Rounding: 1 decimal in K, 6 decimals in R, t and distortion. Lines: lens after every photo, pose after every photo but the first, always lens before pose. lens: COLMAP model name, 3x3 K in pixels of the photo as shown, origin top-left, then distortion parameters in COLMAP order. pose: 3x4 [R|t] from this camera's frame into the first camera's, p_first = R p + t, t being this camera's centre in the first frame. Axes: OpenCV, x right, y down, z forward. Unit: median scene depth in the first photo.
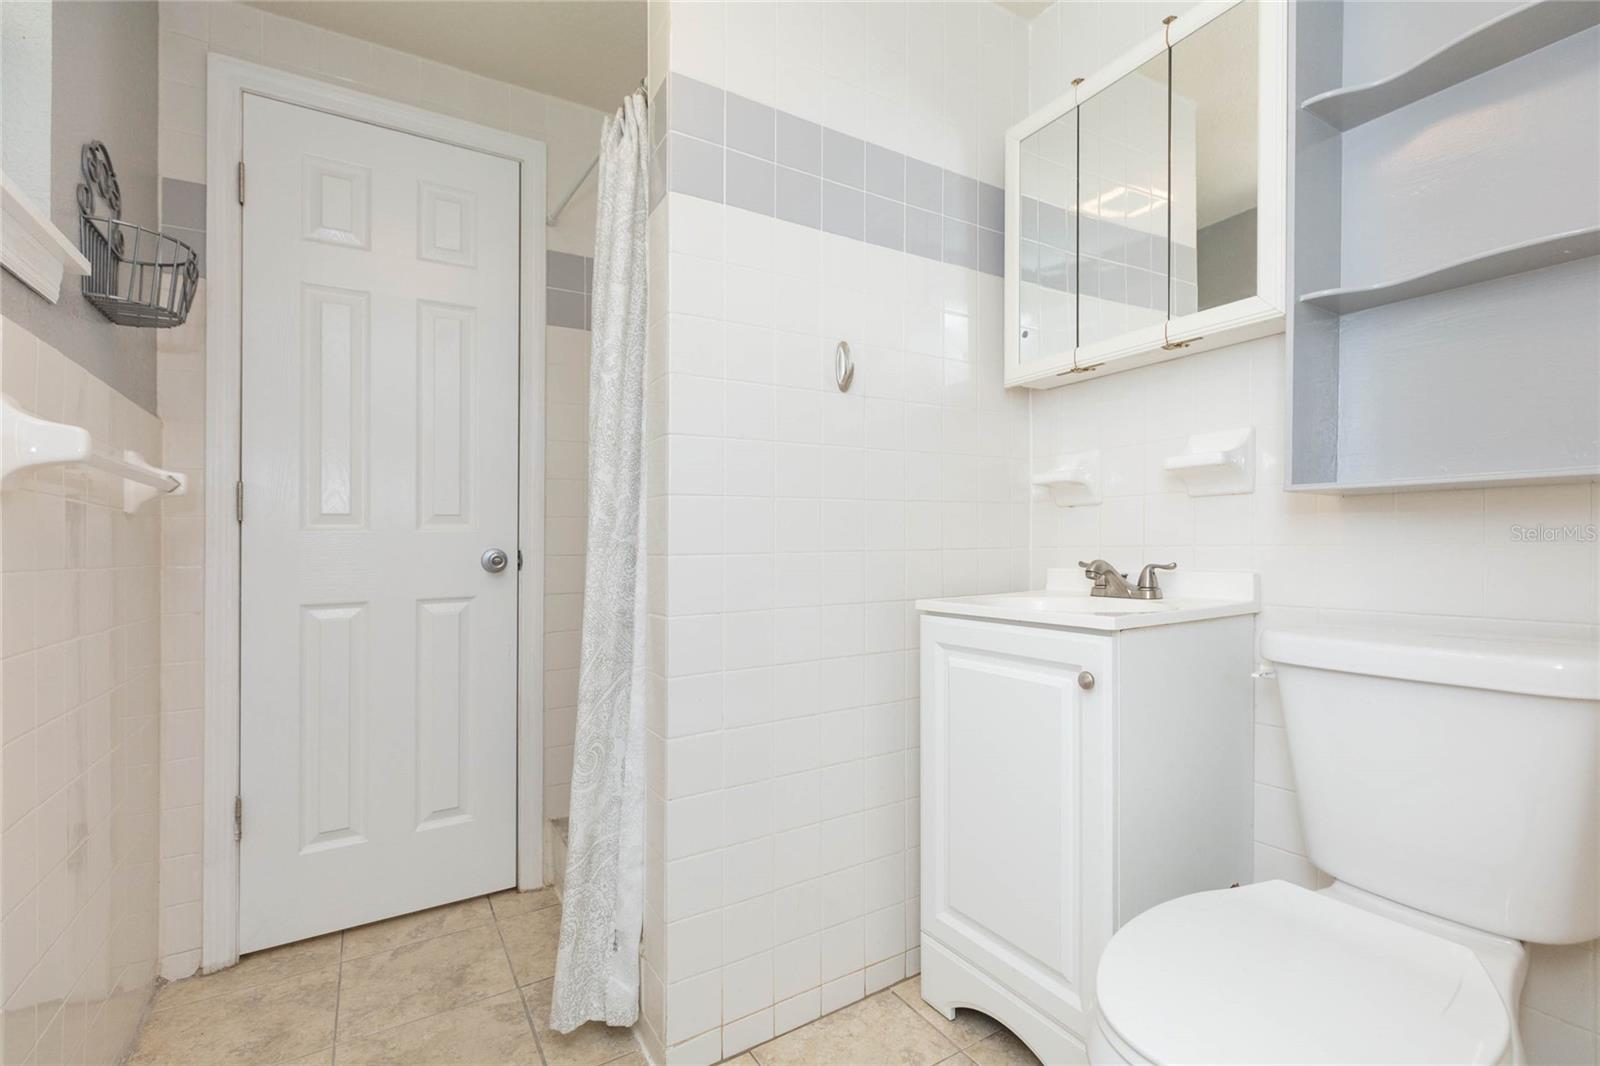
lens RADIAL K [[728.5, 0, 821.4], [0, 728.5, 505.1], [0, 0, 1]] dist [0.006077, 0.000959]
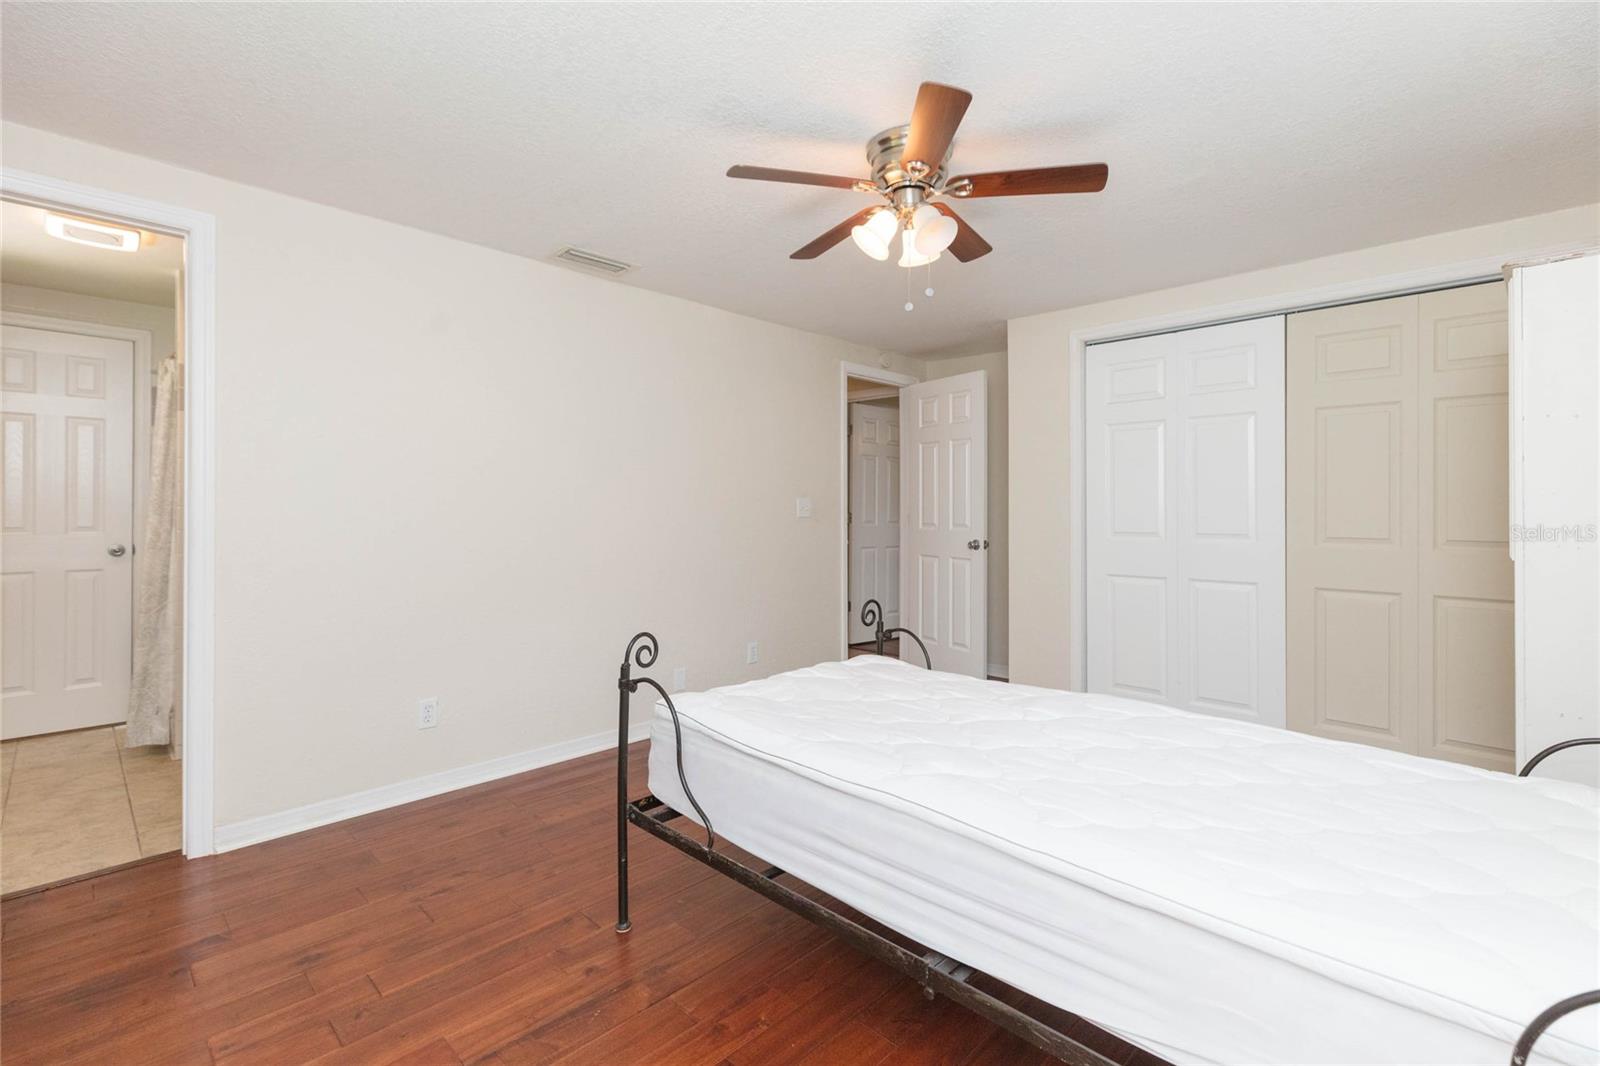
lens RADIAL K [[728.5, 0, 815.4], [0, 728.5, 501.4], [0, 0, 1]] dist [0.006077, 0.000959]
pose [[0.971140, 0.023926, 0.237309, 1.202756], [-0.032915, 0.998880, 0.033990, -0.245403], [-0.236230, -0.040820, 0.970839, -1.788435]]
